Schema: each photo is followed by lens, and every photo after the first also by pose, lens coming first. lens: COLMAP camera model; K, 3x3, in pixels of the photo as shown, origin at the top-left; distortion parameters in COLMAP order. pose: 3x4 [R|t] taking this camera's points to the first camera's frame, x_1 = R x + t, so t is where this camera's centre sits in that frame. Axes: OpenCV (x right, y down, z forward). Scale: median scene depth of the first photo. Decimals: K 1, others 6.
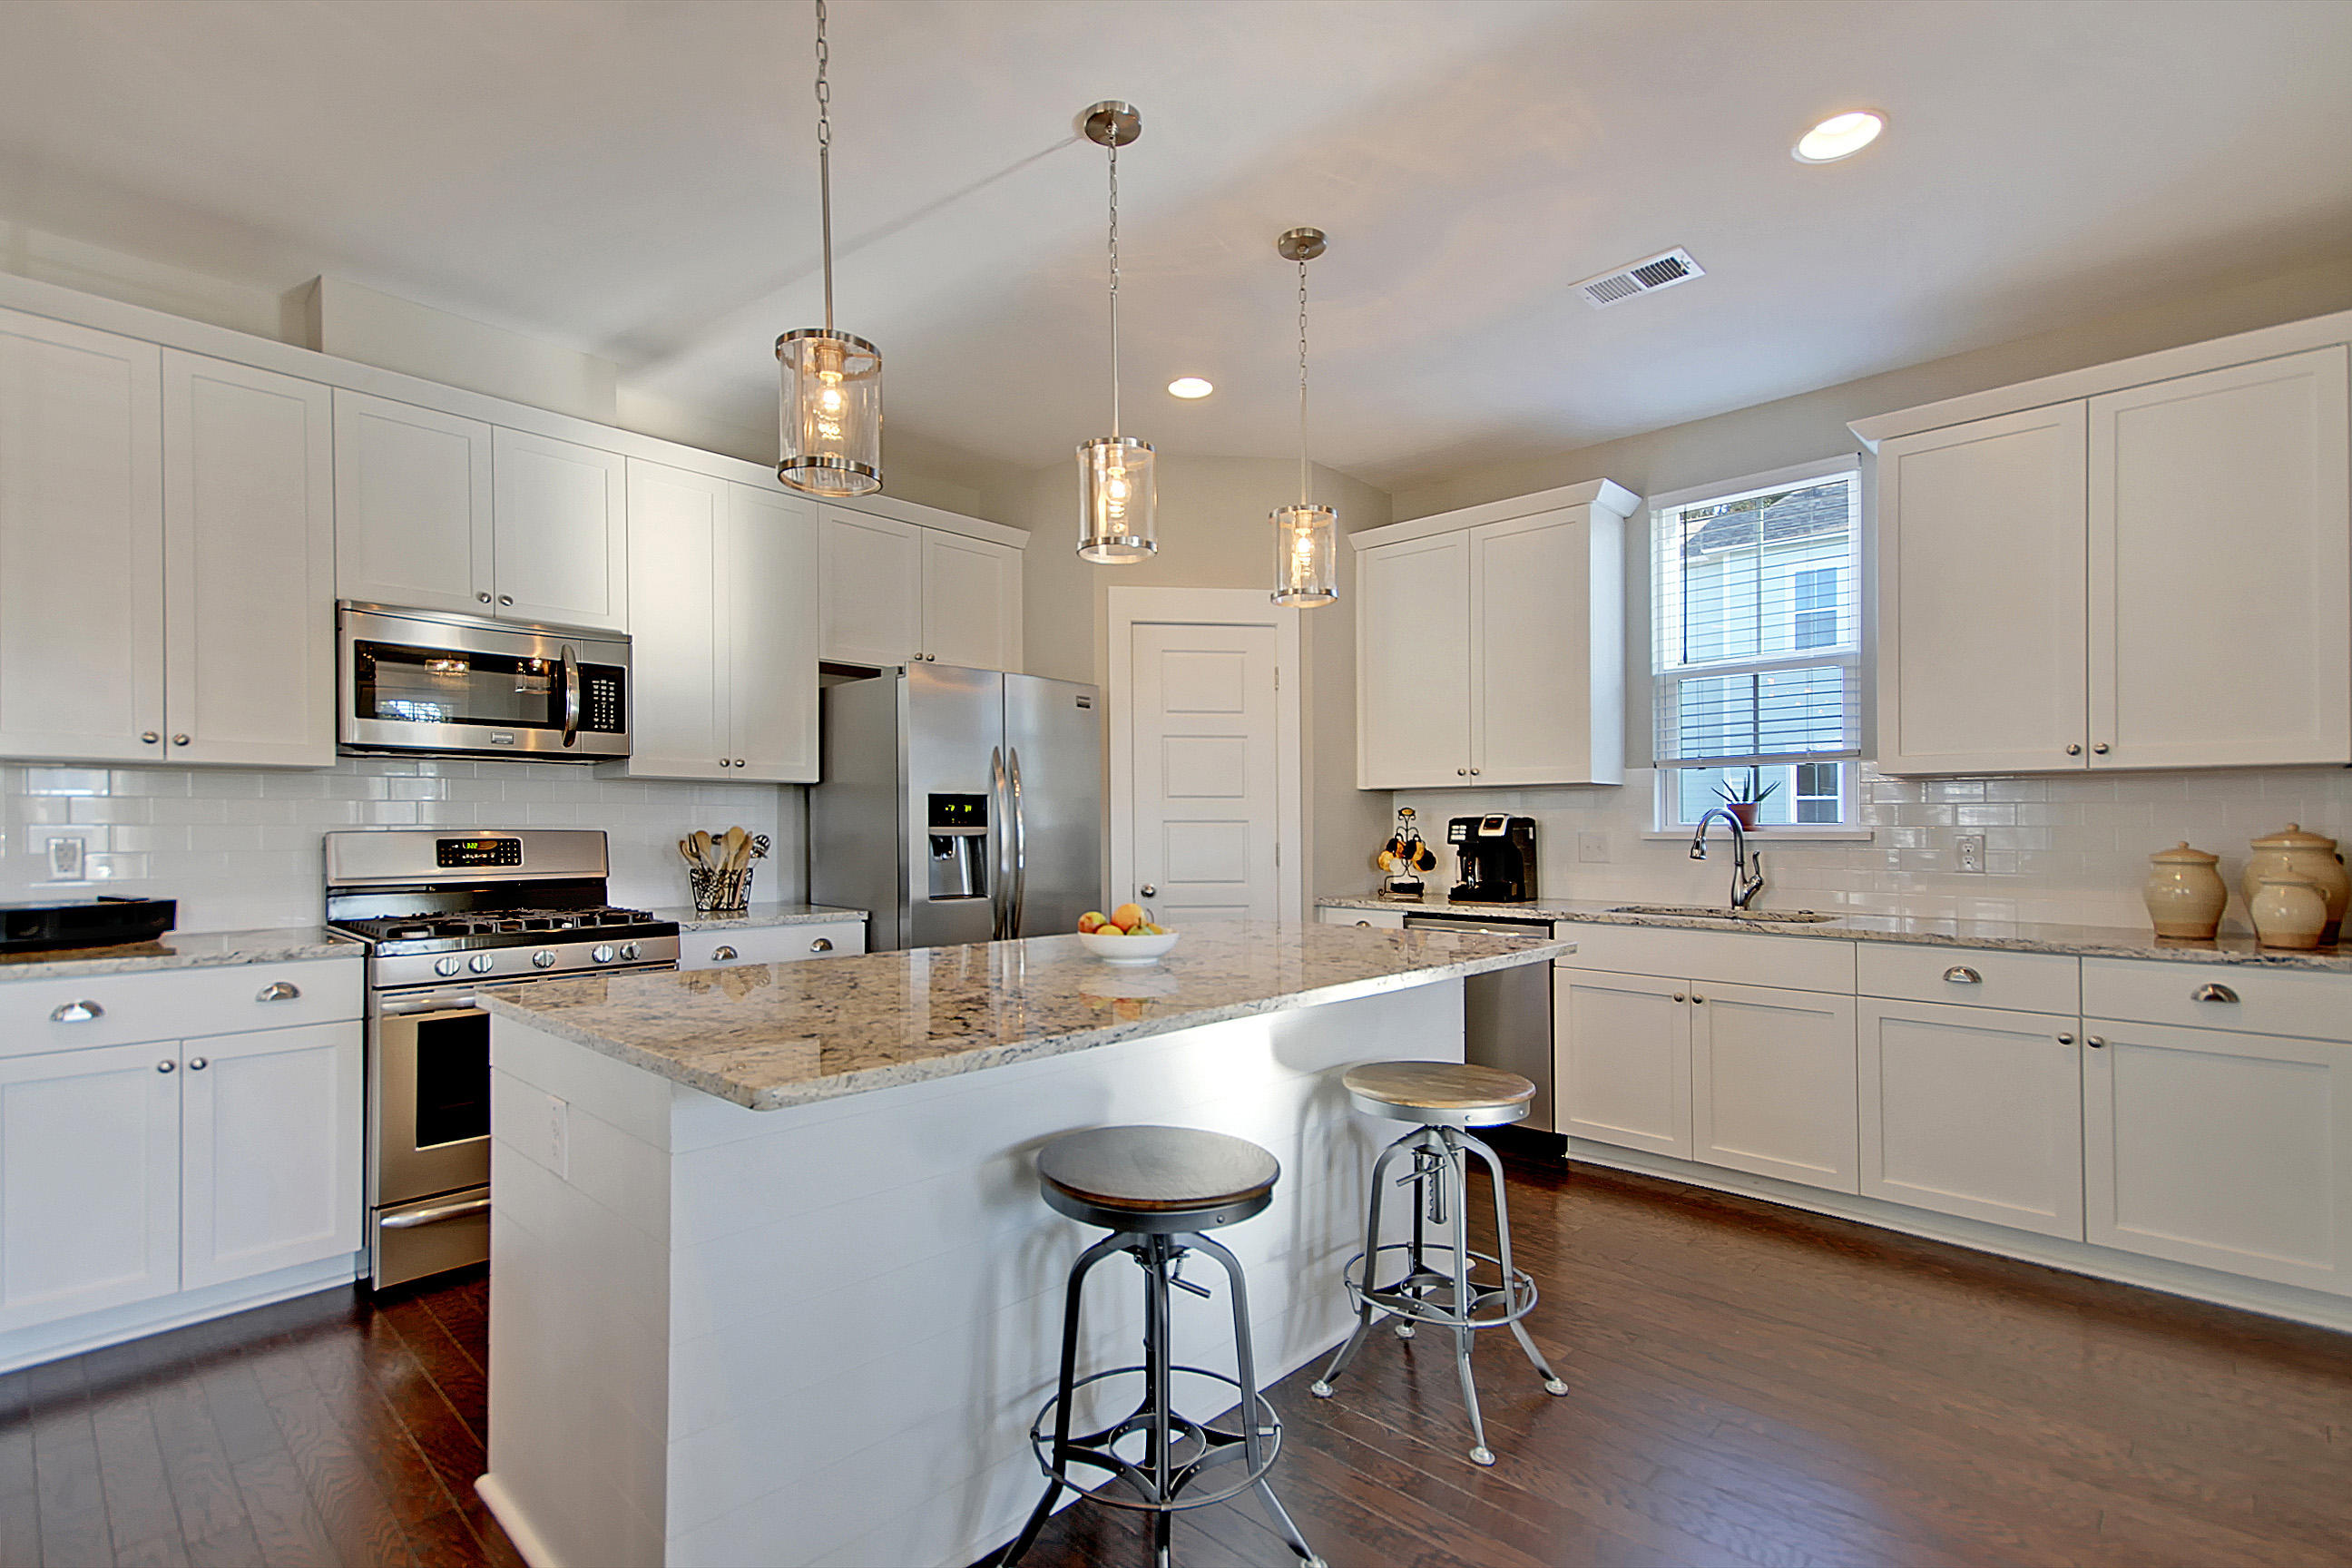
lens RADIAL K [[1096.6, 0, 1153.5], [0, 1096.6, 795.3], [0, 0, 1]] dist [0.020429, -0.009028]
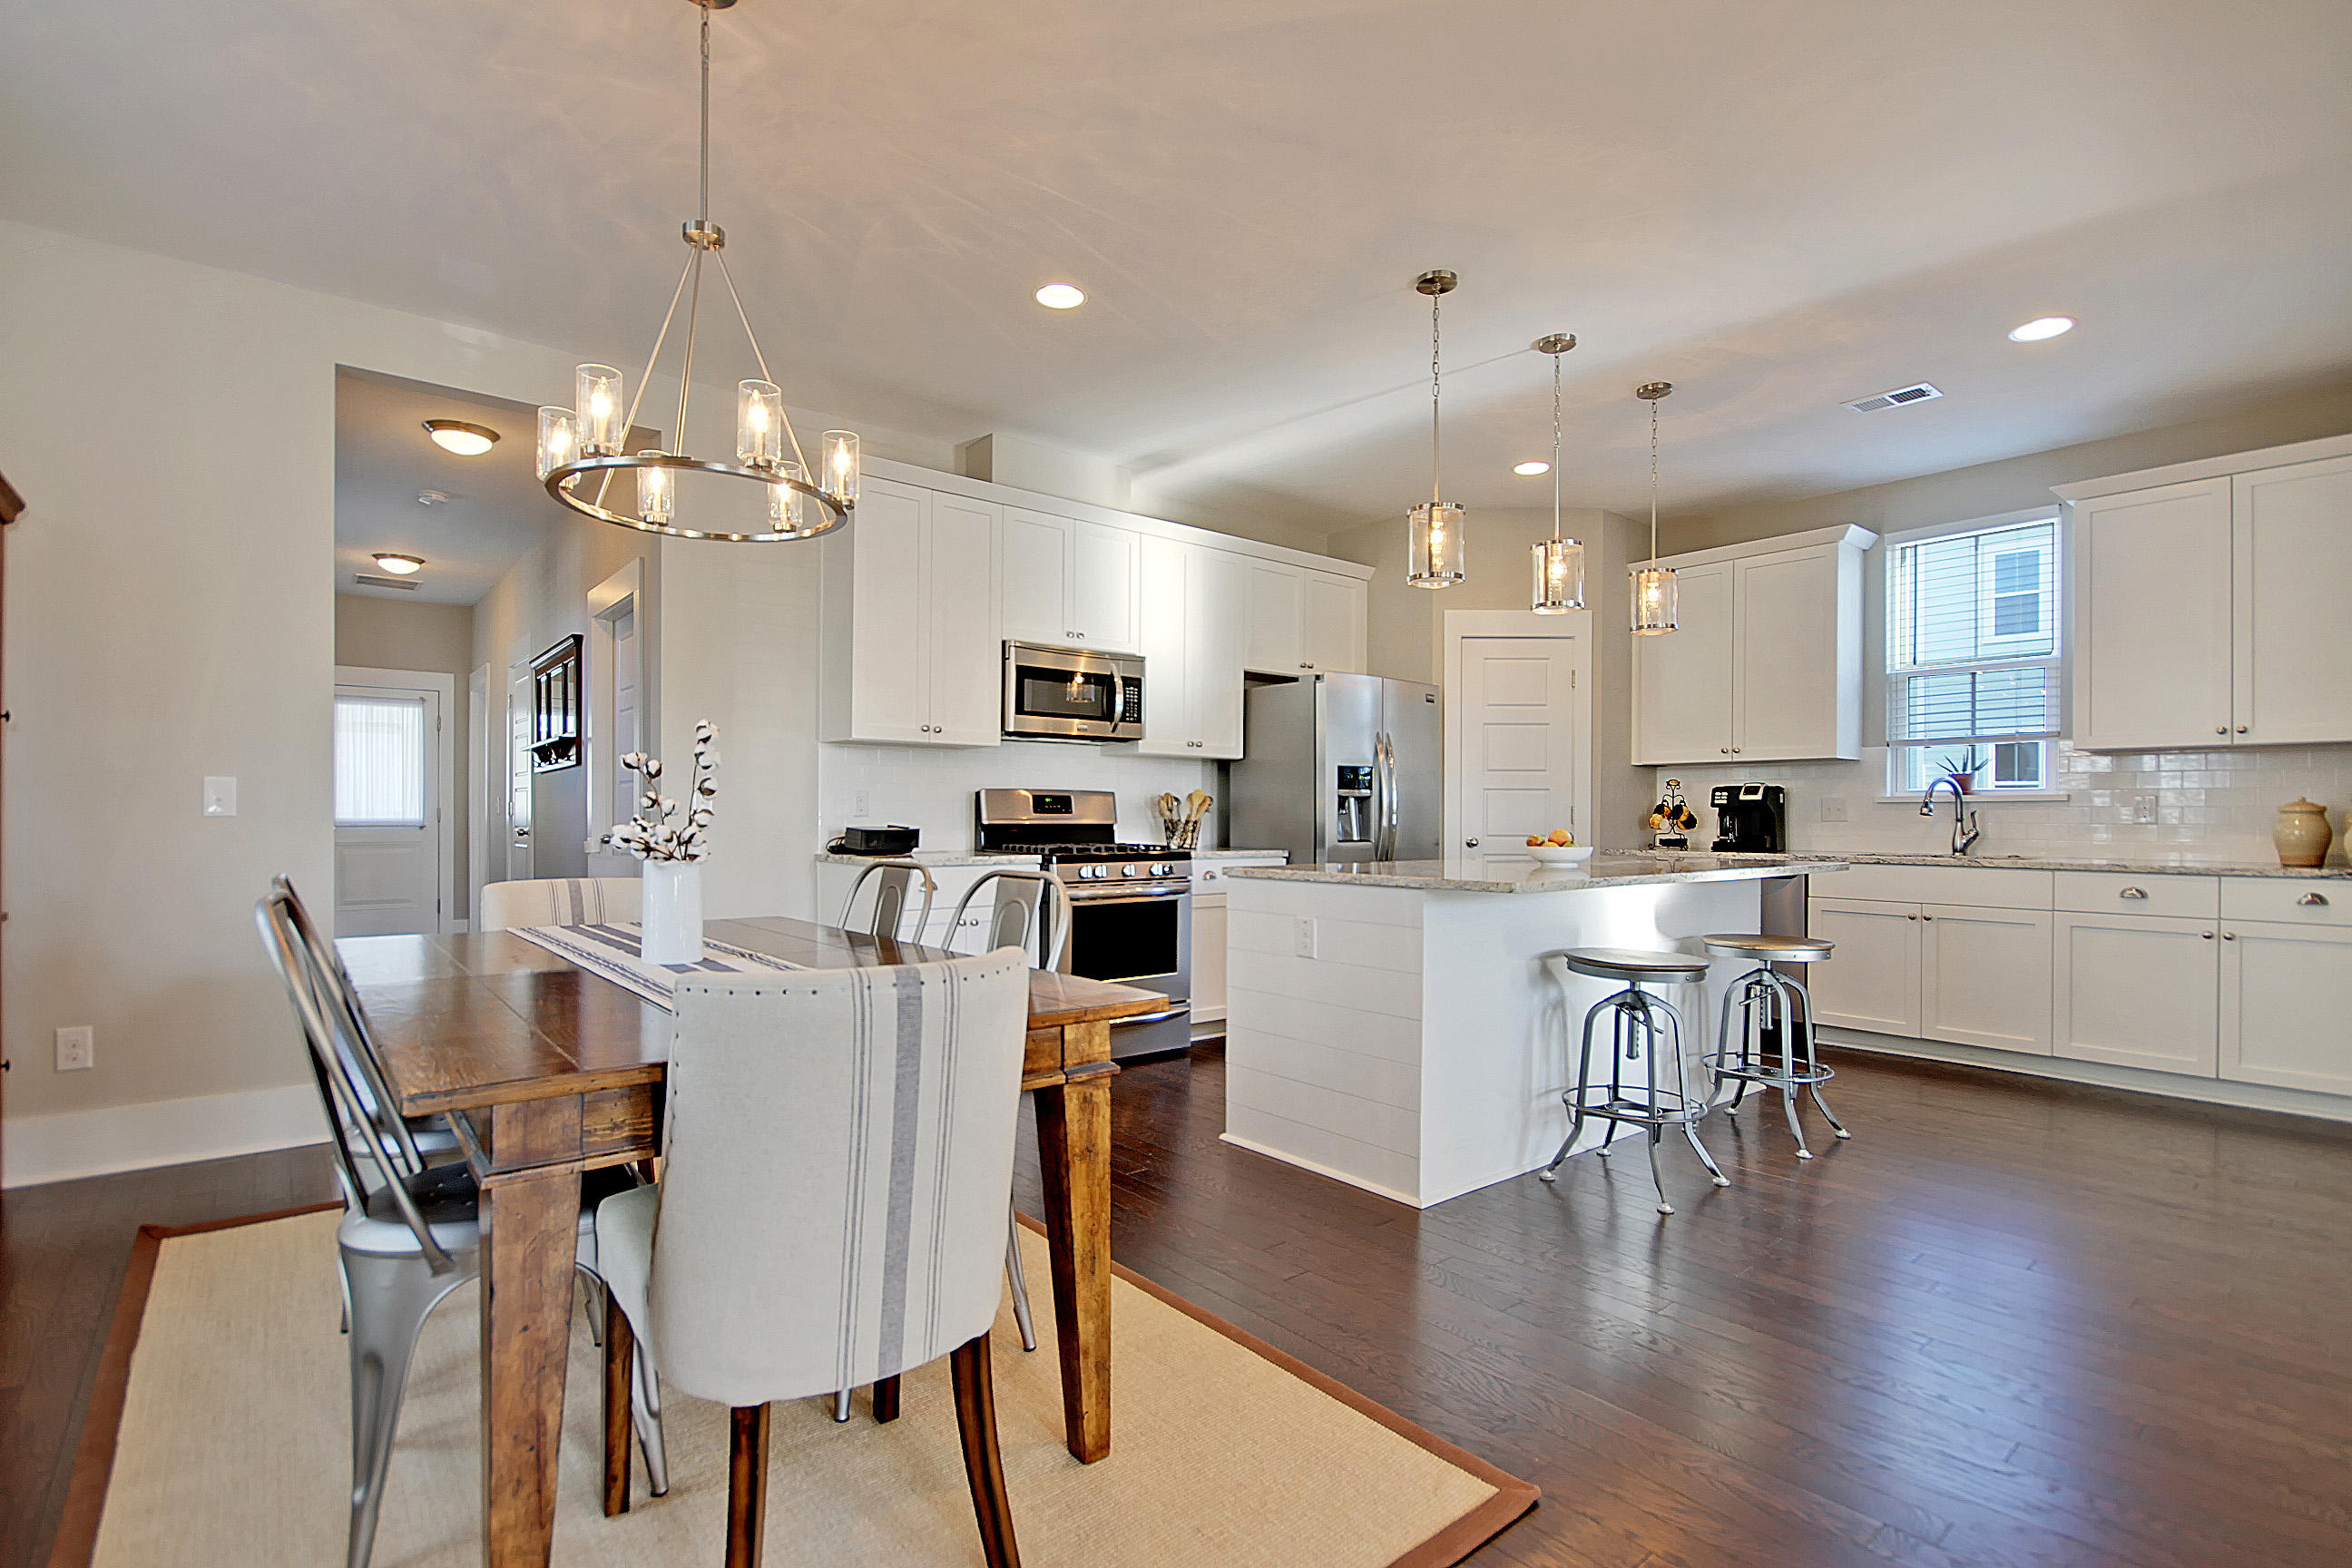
lens RADIAL K [[1096.6, 0, 1186.2], [0, 1096.6, 796.4], [0, 0, 1]] dist [0.020429, -0.009028]
pose [[0.994548, 0.002965, -0.104242, -0.250359], [-0.001503, 0.999899, 0.014105, 0.018149], [0.104273, -0.013872, 0.994452, -0.409266]]
